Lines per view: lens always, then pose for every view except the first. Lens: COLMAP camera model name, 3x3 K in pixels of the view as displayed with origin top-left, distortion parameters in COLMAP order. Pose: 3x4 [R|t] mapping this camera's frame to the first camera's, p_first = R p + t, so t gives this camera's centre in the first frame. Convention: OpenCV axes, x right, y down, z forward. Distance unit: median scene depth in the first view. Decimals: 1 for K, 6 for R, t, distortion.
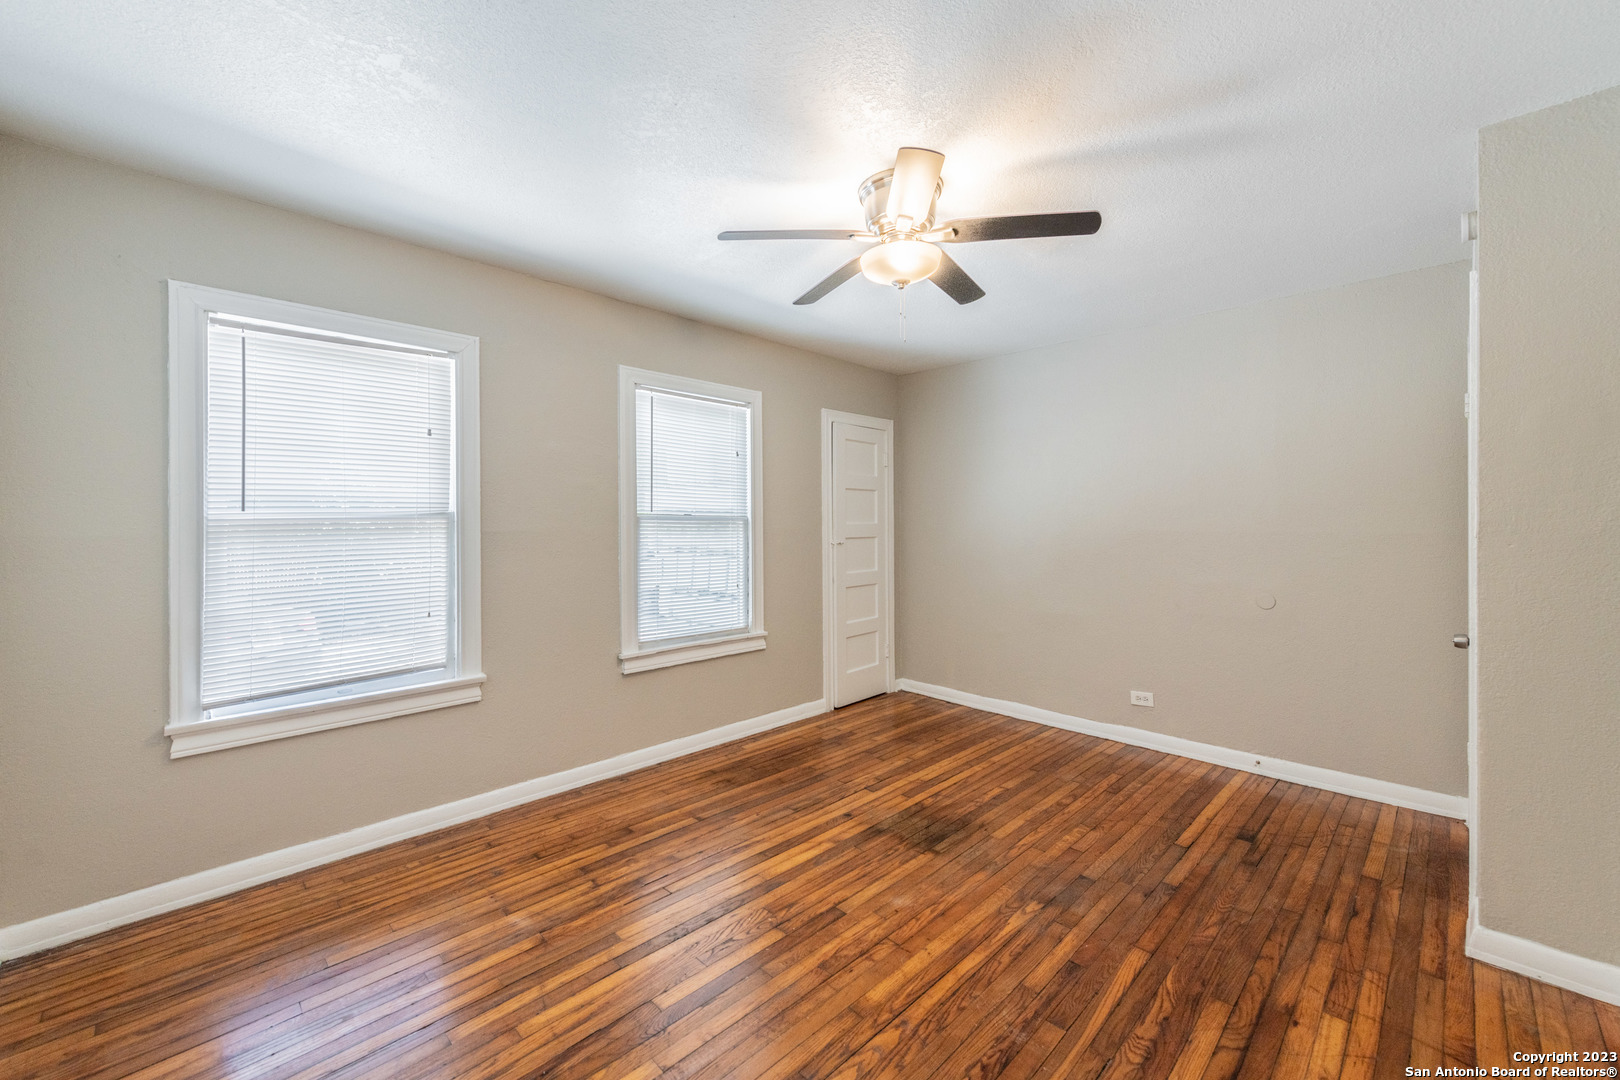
lens RADIAL K [[640.2, 0, 808.5], [0, 640.2, 524.9], [0, 0, 1]] dist [0.014328, -0.005529]
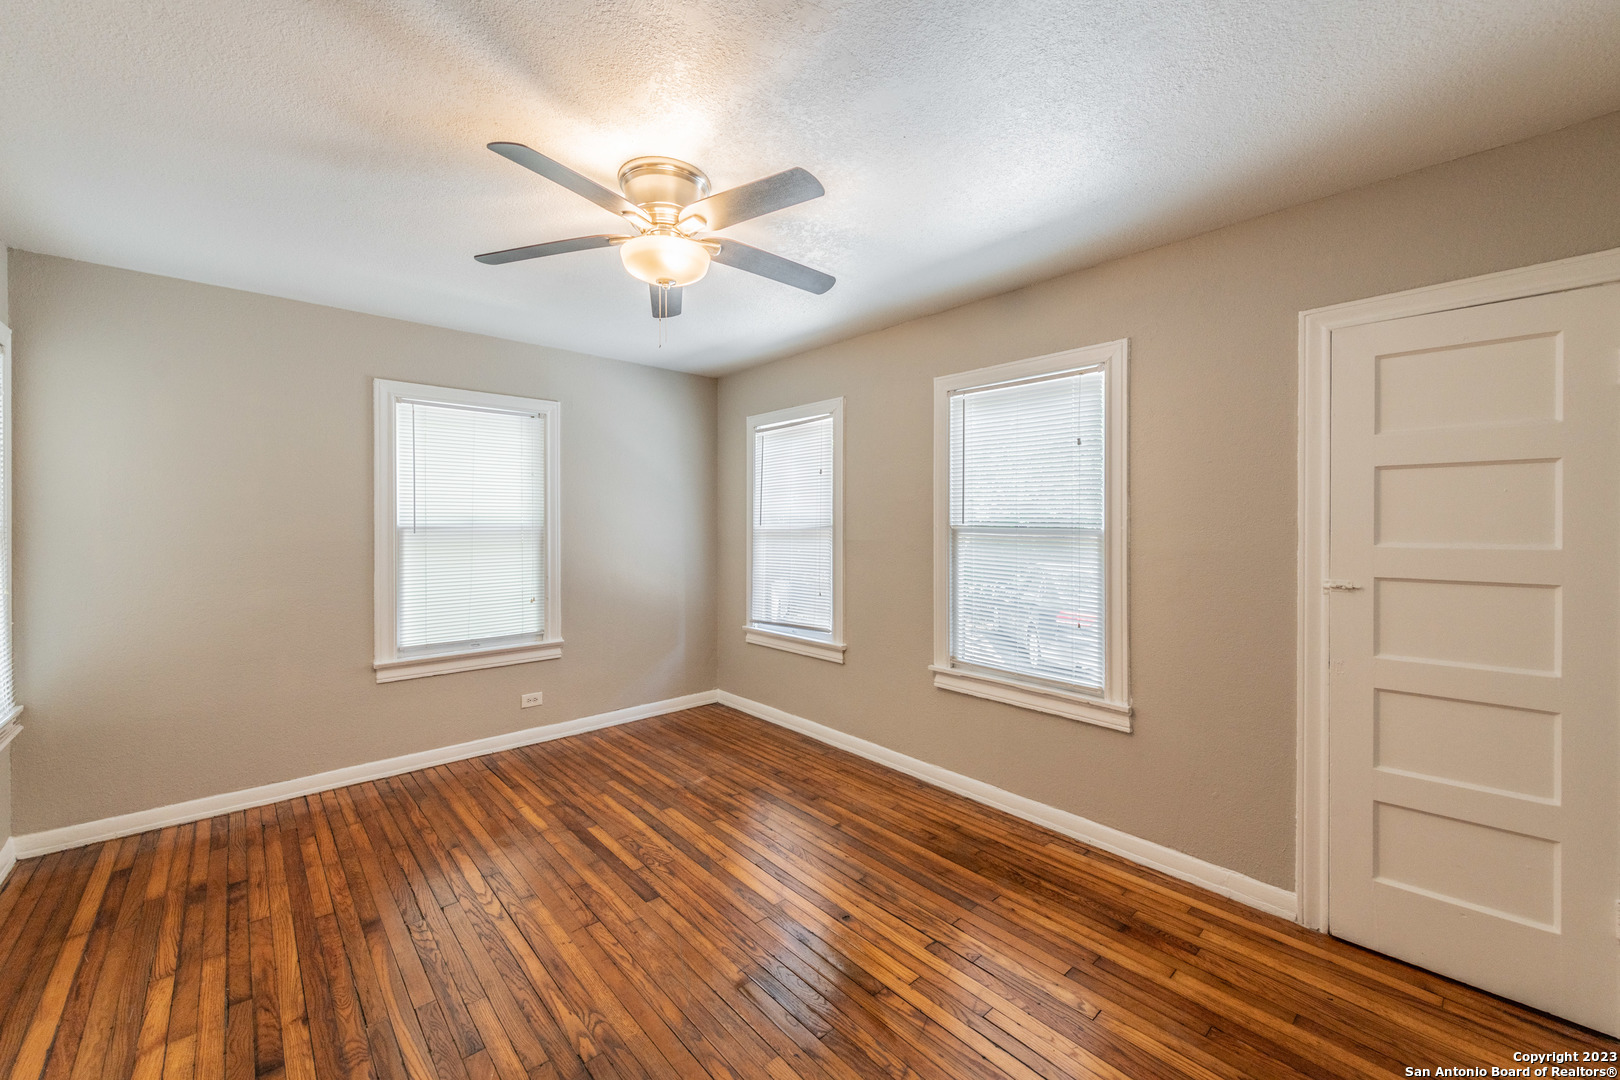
lens RADIAL K [[640.2, 0, 808.5], [0, 640.2, 524.9], [0, 0, 1]] dist [0.014328, -0.005529]
pose [[-0.054366, 0.006006, -0.998503, 0.855156], [-0.004231, 0.999972, 0.006245, -0.028746], [0.998512, 0.004564, -0.054339, 1.013379]]
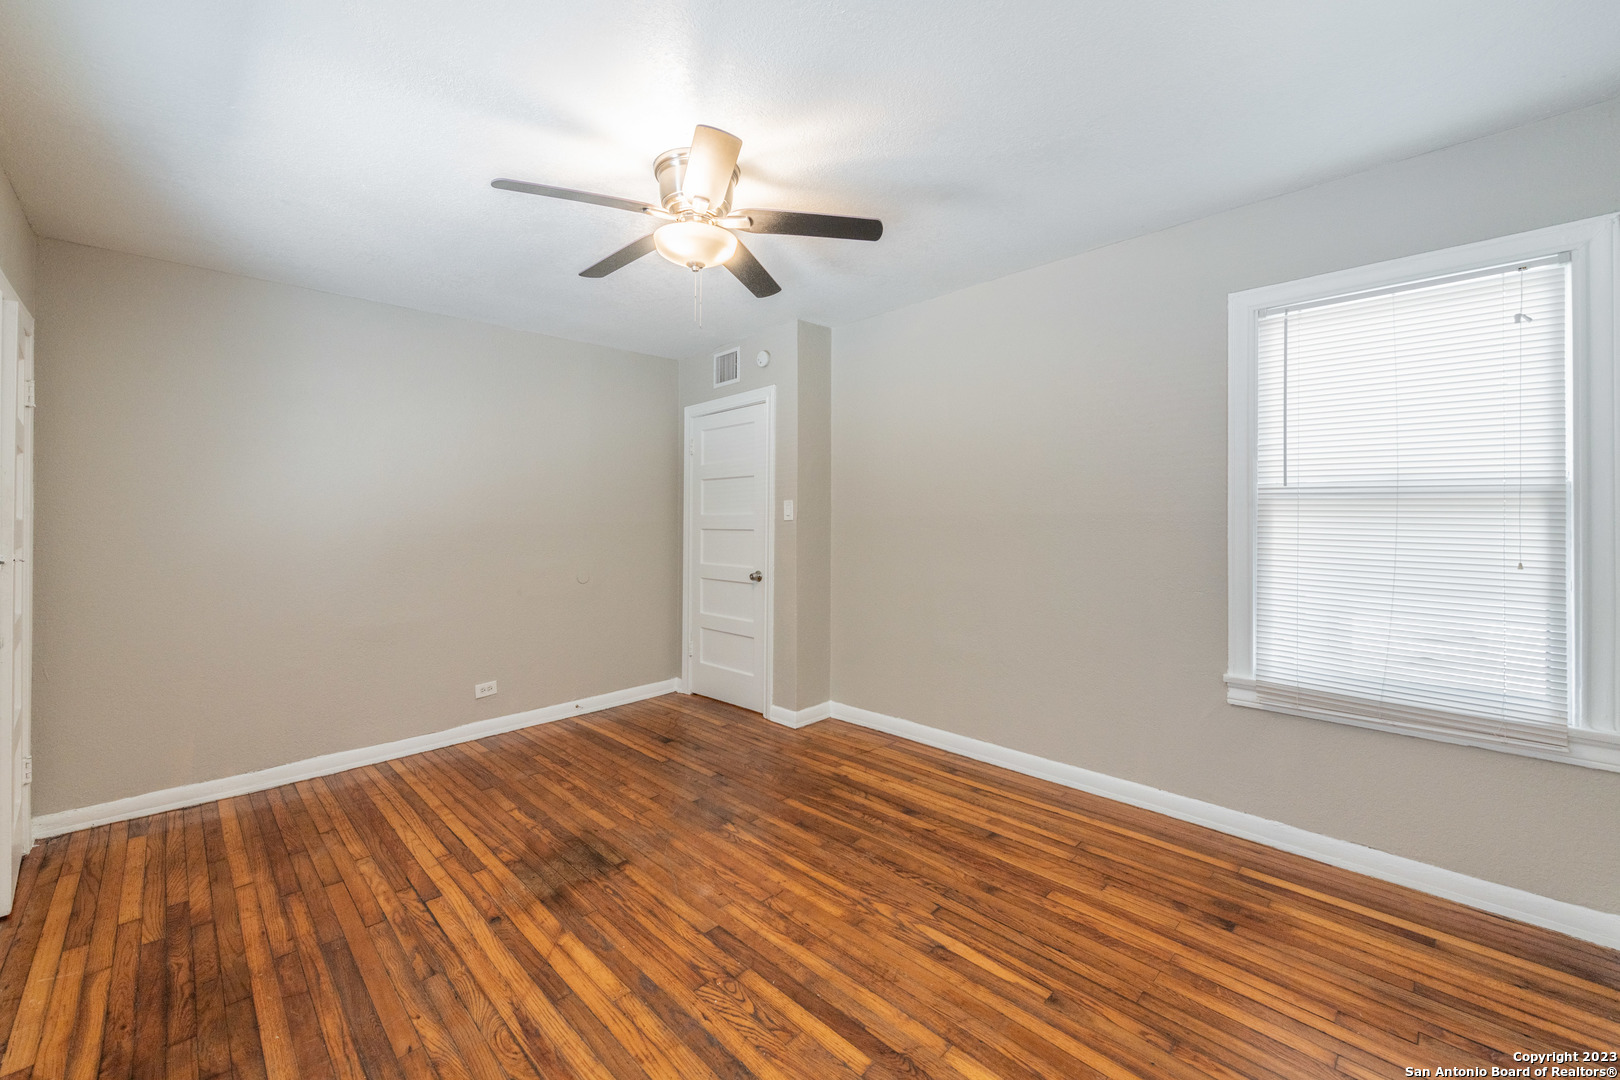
lens RADIAL K [[638.8, 0, 802.9], [0, 638.8, 511.2], [0, 0, 1]] dist [0.015511, -0.005189]
pose [[0.005002, 0.012016, 0.999915, -0.674680], [0.014916, 0.999816, -0.012090, 0.010162], [-0.999876, 0.014975, 0.004822, 0.658896]]
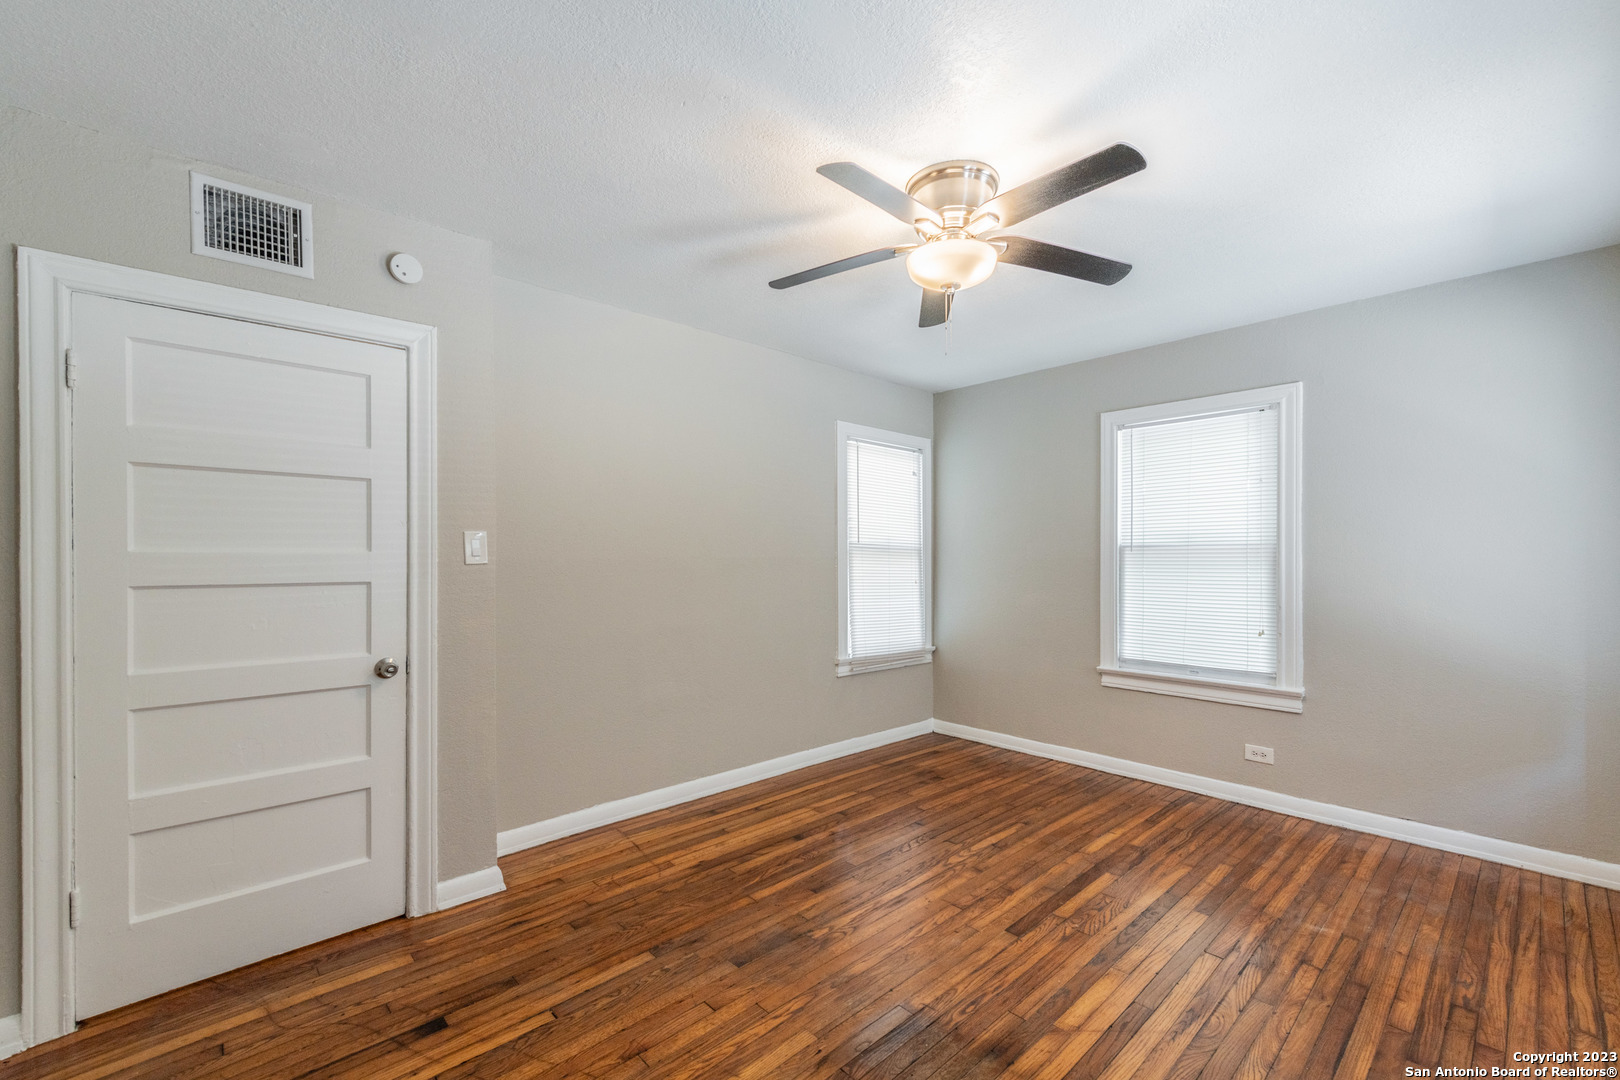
lens RADIAL K [[677.3, 0, 800.8], [0, 677.3, 560.4], [0, 0, 1]] dist [0.012457, -0.000296]
pose [[-0.999035, 0.003095, 0.043822, 0.256191], [0.003534, 0.999944, 0.009949, 0.000994], [-0.043789, 0.010094, -0.998990, 1.598539]]
